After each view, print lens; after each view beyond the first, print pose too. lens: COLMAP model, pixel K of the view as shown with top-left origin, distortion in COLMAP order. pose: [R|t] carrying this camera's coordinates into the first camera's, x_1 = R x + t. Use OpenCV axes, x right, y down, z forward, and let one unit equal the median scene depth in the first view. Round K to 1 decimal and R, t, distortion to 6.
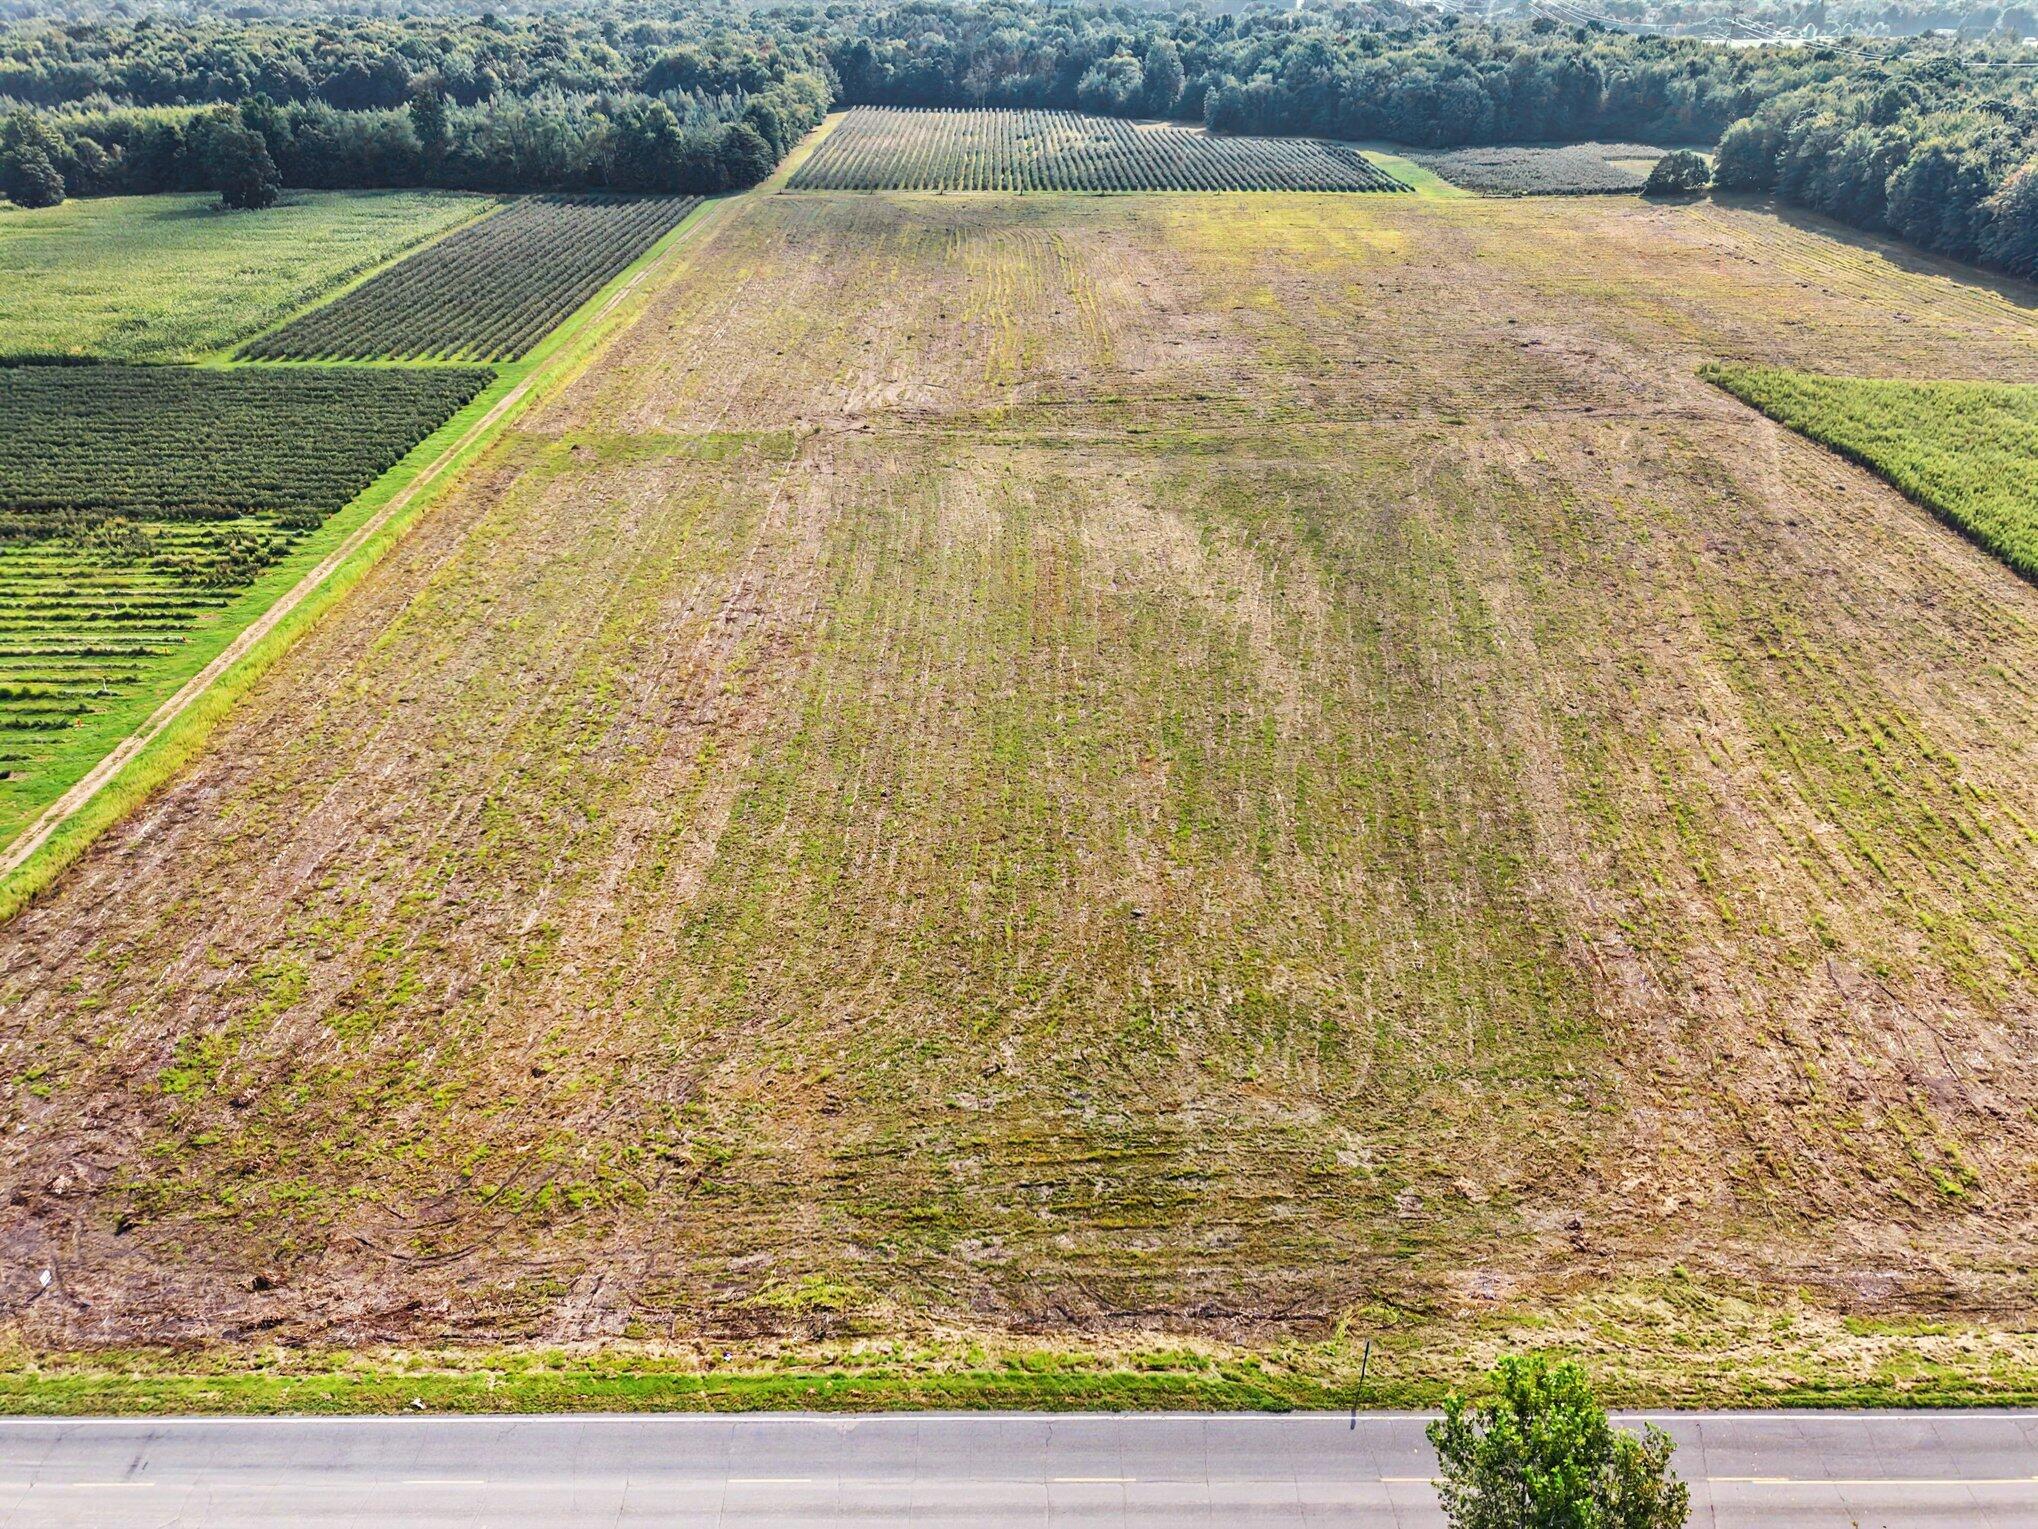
lens RADIAL K [[1351.7, 0, 1024.3], [0, 1351.7, 786.7], [0, 0, 1]] dist [0.022732, -0.019223]
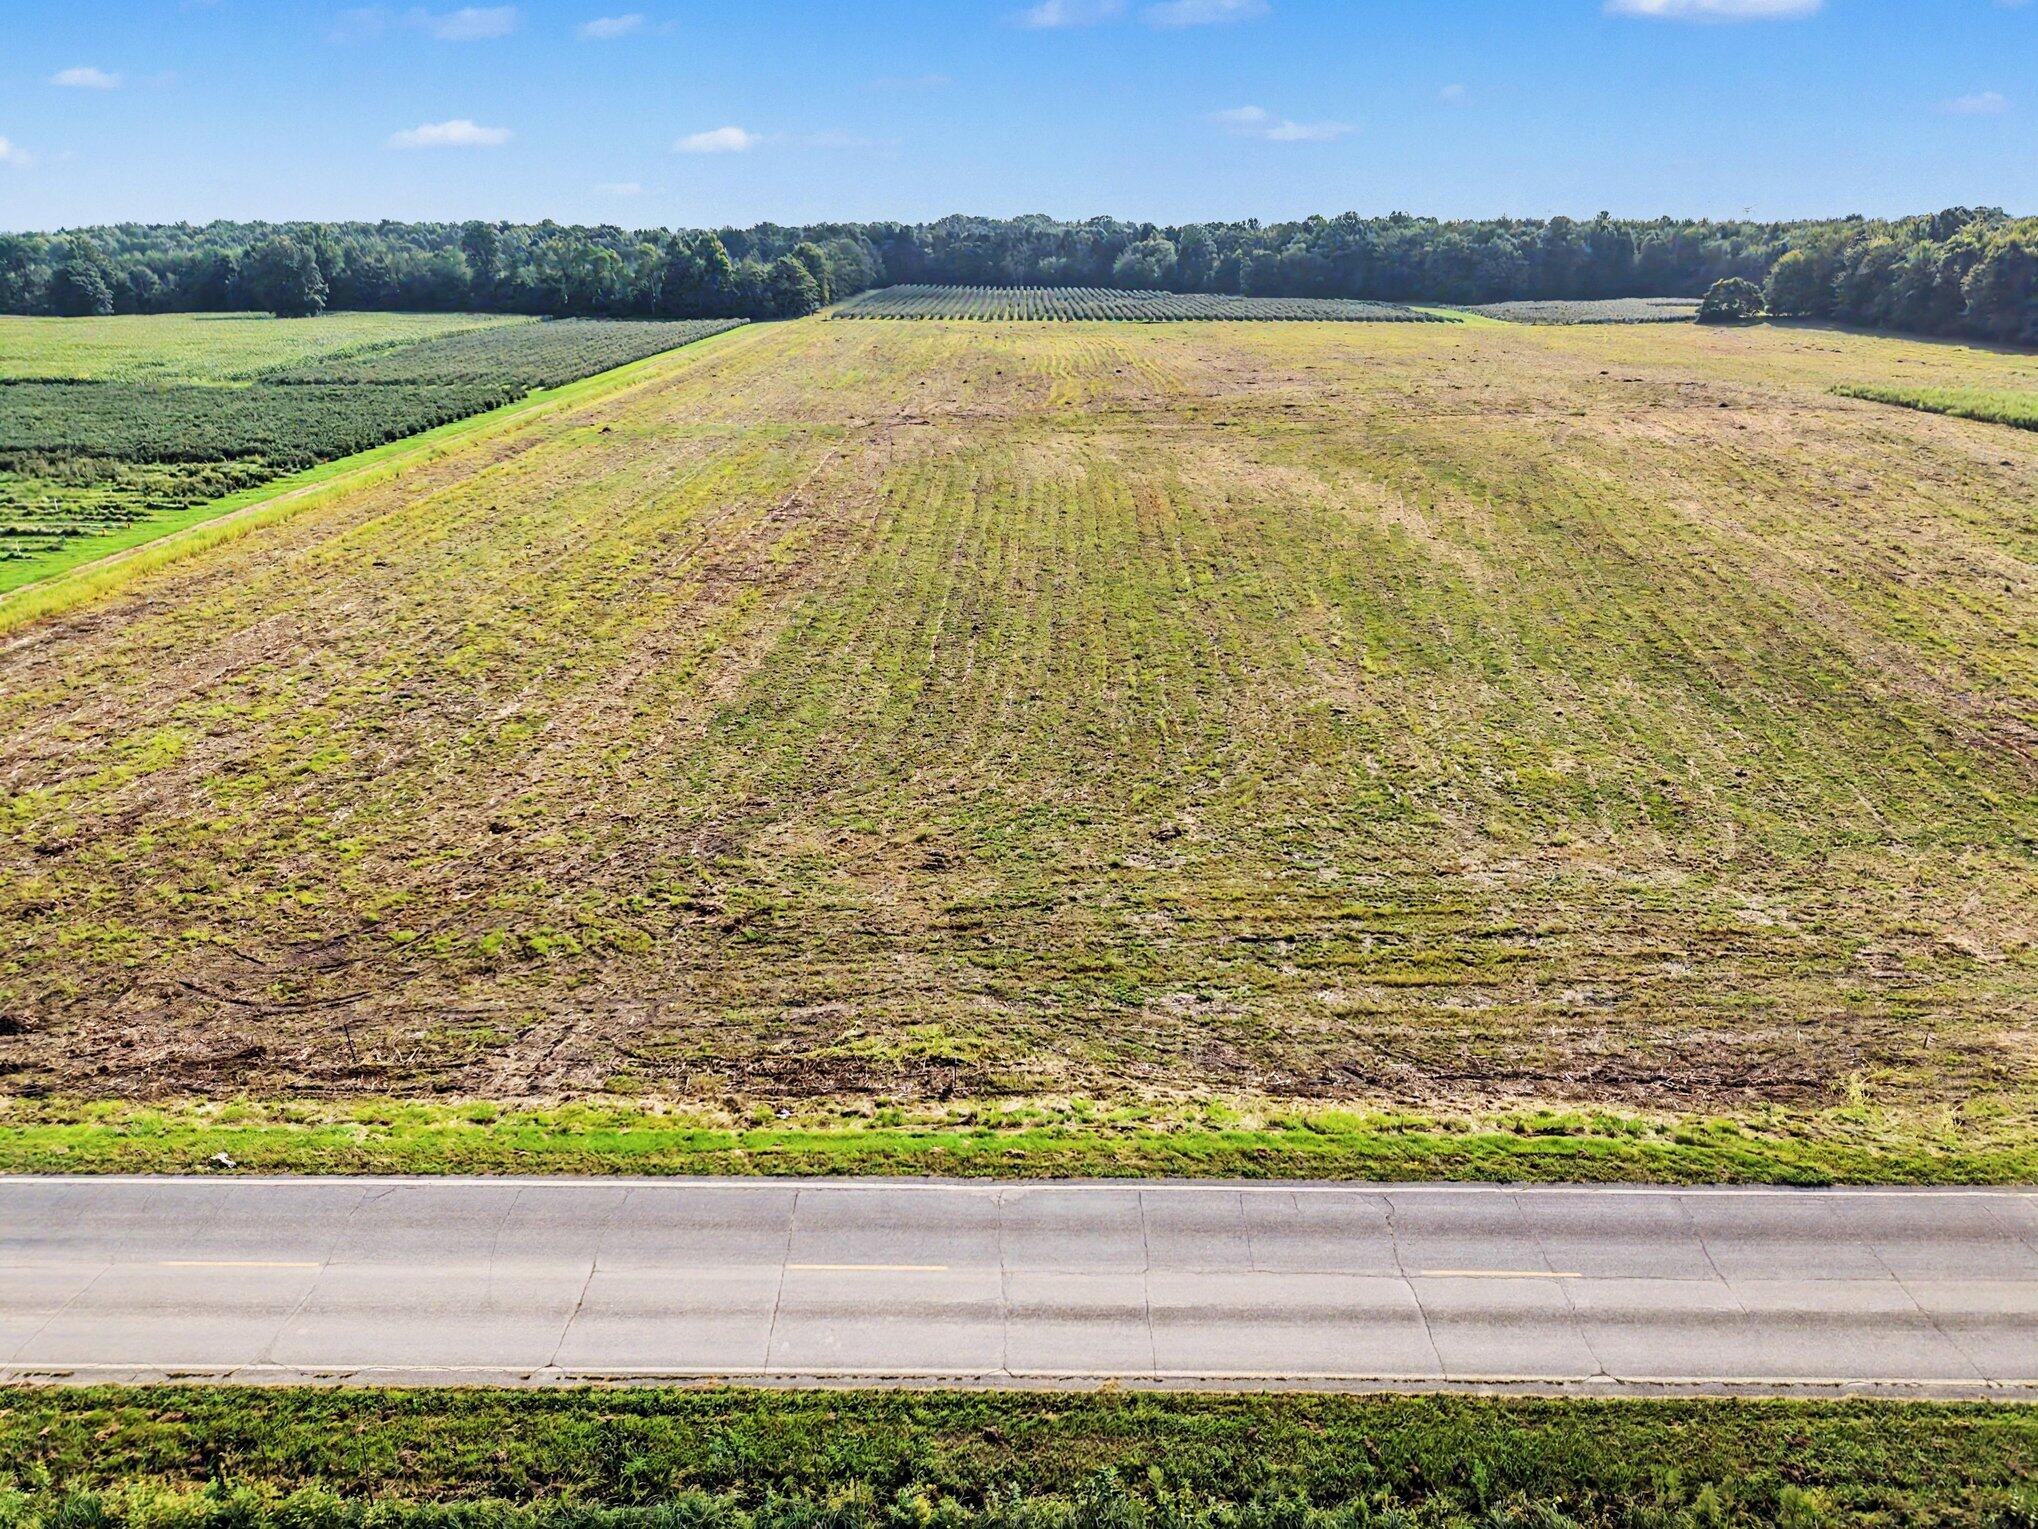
lens RADIAL K [[1351.7, 0, 1024.3], [0, 1351.7, 786.7], [0, 0, 1]] dist [0.022732, -0.019223]
pose [[0.999885, 0.011726, -0.009576, -0.091424], [-0.013152, 0.986061, -0.165861, 0.303620], [0.007498, 0.165968, 0.986103, 0.336779]]
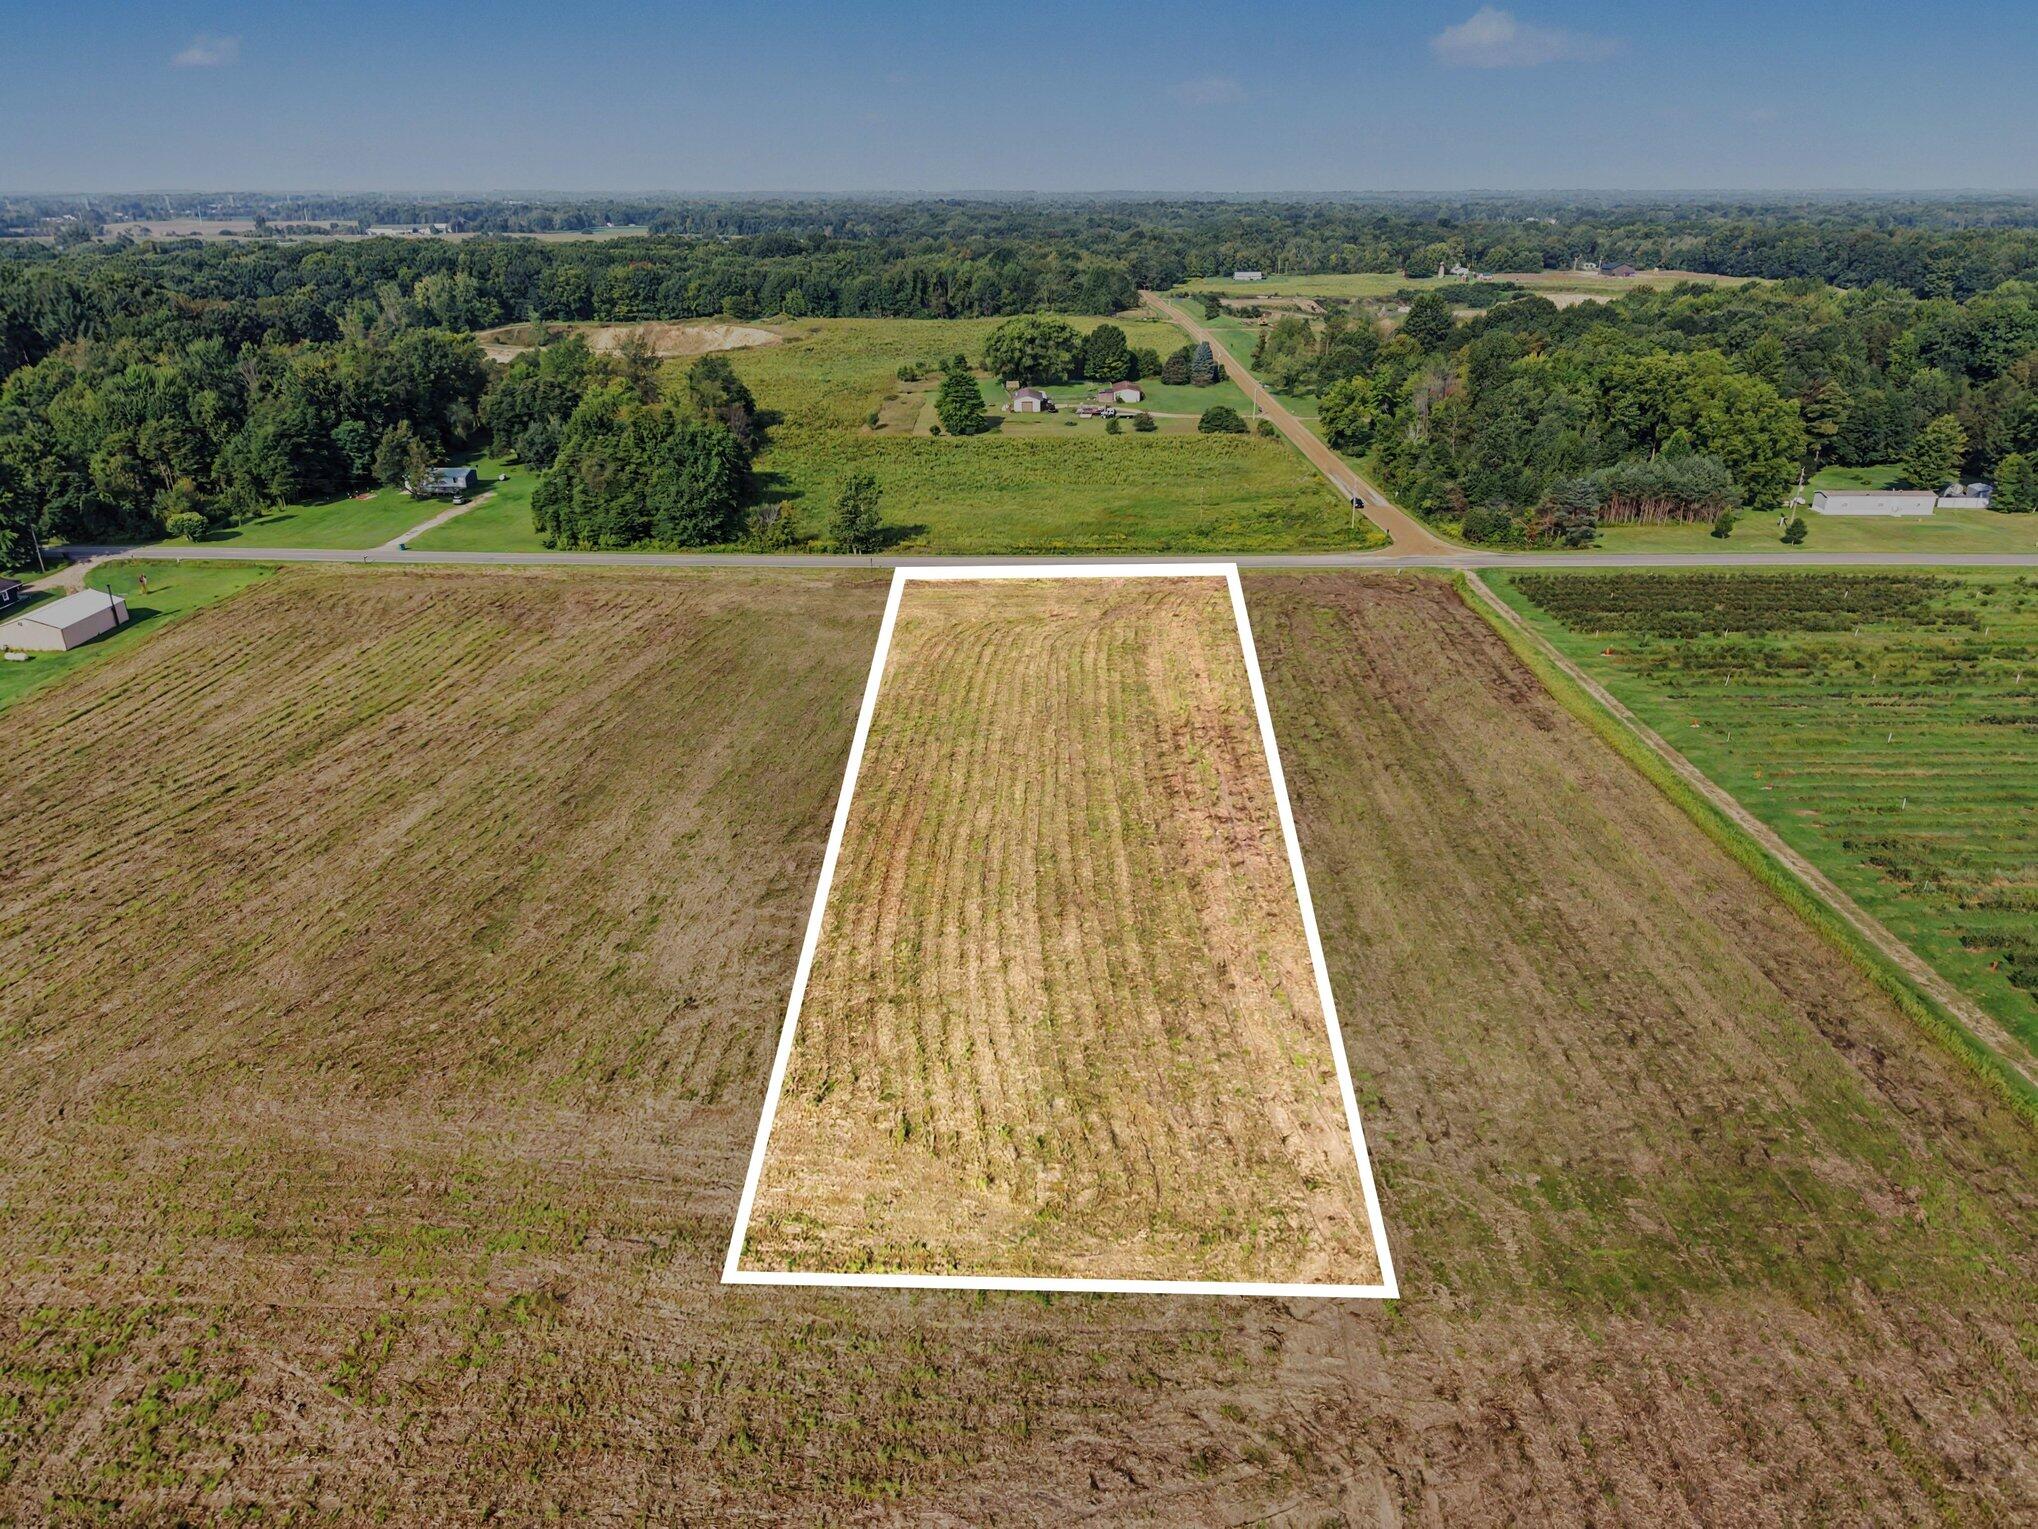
lens RADIAL K [[1341.5, 0, 1019.0], [0, 1341.5, 764.5], [0, 0, 1]] dist [0.021180, -0.000506]
pose [[-0.999744, -0.003377, 0.022369, -0.138496], [0.016248, 0.580834, 0.813860, -1.524661], [-0.015741, 0.814015, -0.580631, 2.561743]]
